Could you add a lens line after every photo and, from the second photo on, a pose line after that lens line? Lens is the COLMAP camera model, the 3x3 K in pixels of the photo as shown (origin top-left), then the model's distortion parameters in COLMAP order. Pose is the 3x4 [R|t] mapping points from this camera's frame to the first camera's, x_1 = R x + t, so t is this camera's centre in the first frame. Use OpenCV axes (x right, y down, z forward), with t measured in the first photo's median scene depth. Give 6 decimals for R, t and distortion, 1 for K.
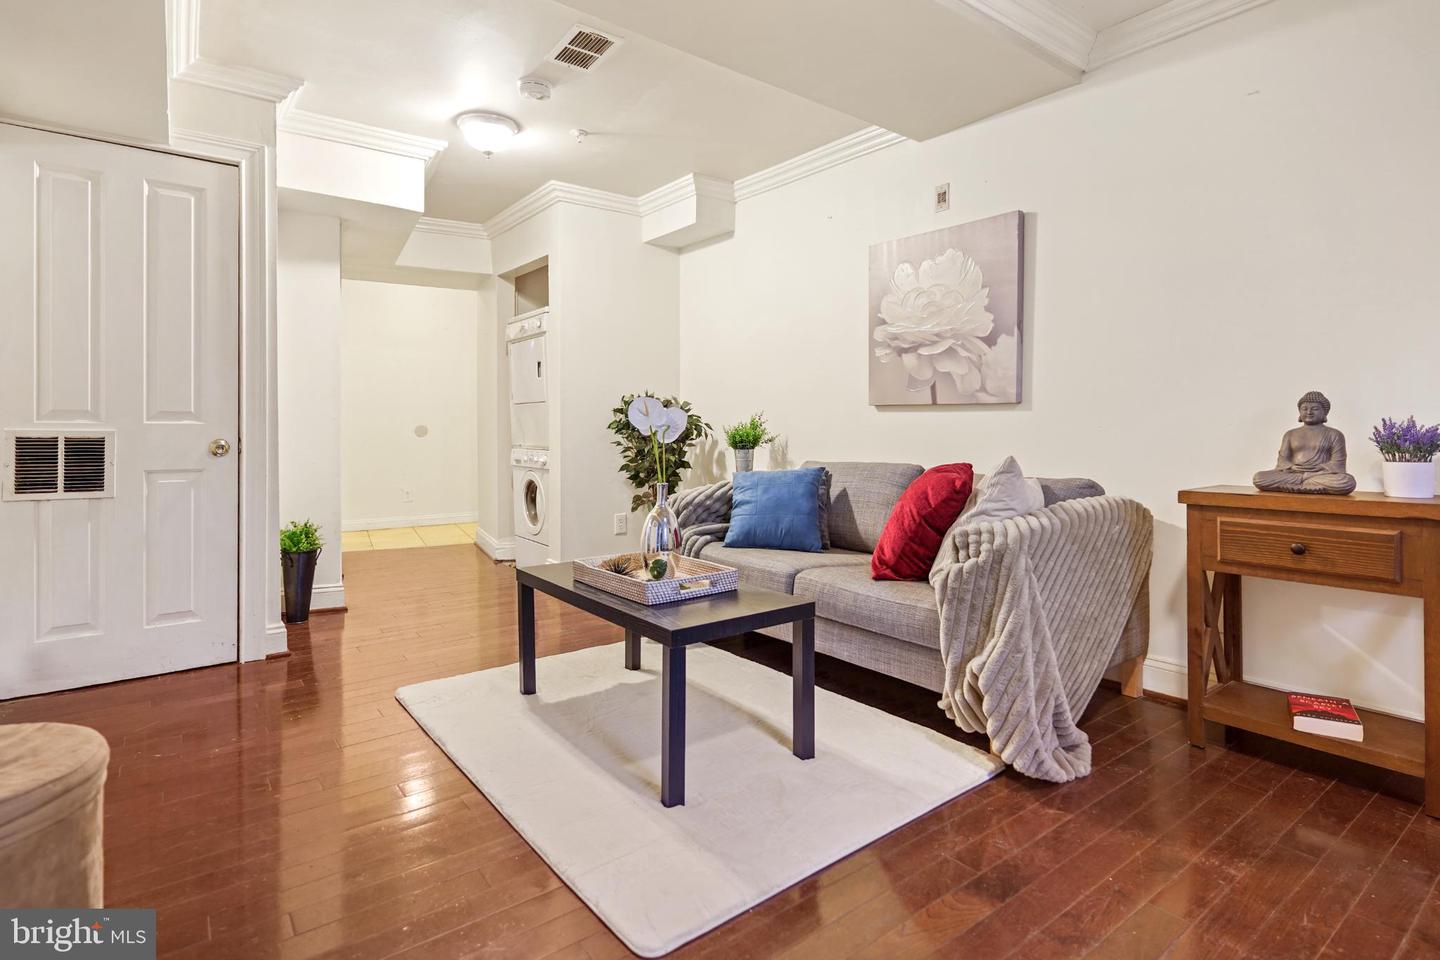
lens RADIAL K [[735.3, 0, 716.5], [0, 735.3, 434.3], [0, 0, 1]] dist [0.003169, 0.000338]
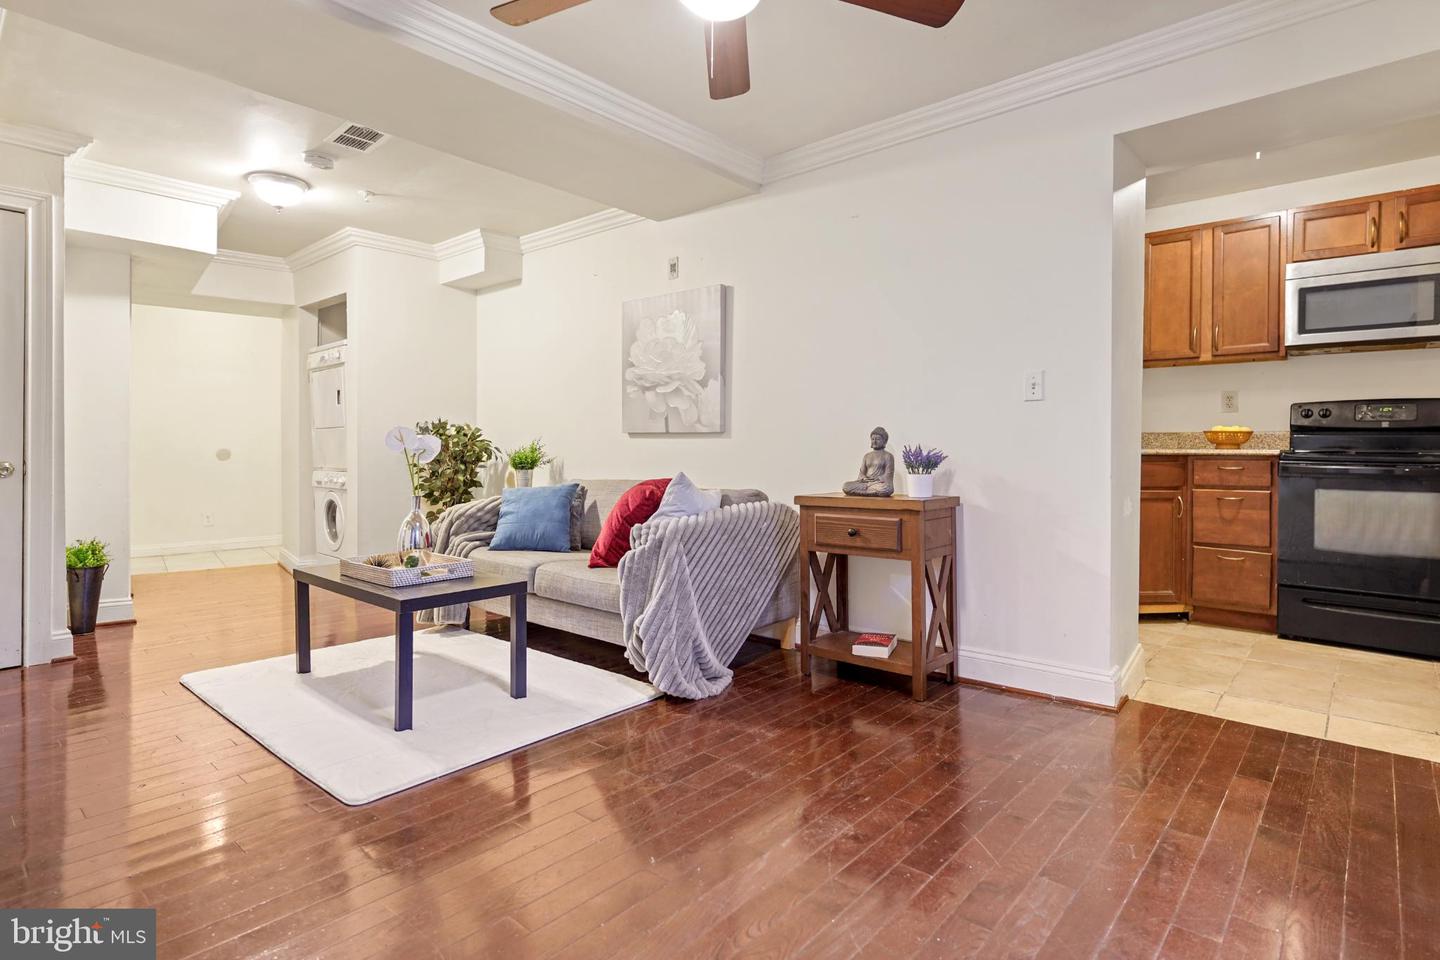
lens RADIAL K [[746.5, 0, 722.6], [0, 746.5, 452.2], [0, 0, 1]] dist [-0.000701, -0.001148]
pose [[0.981138, -0.000016, 0.193309, 0.150601], [0.001377, 0.999975, -0.006908, 0.001587], [-0.193304, 0.007044, 0.981114, -0.276951]]
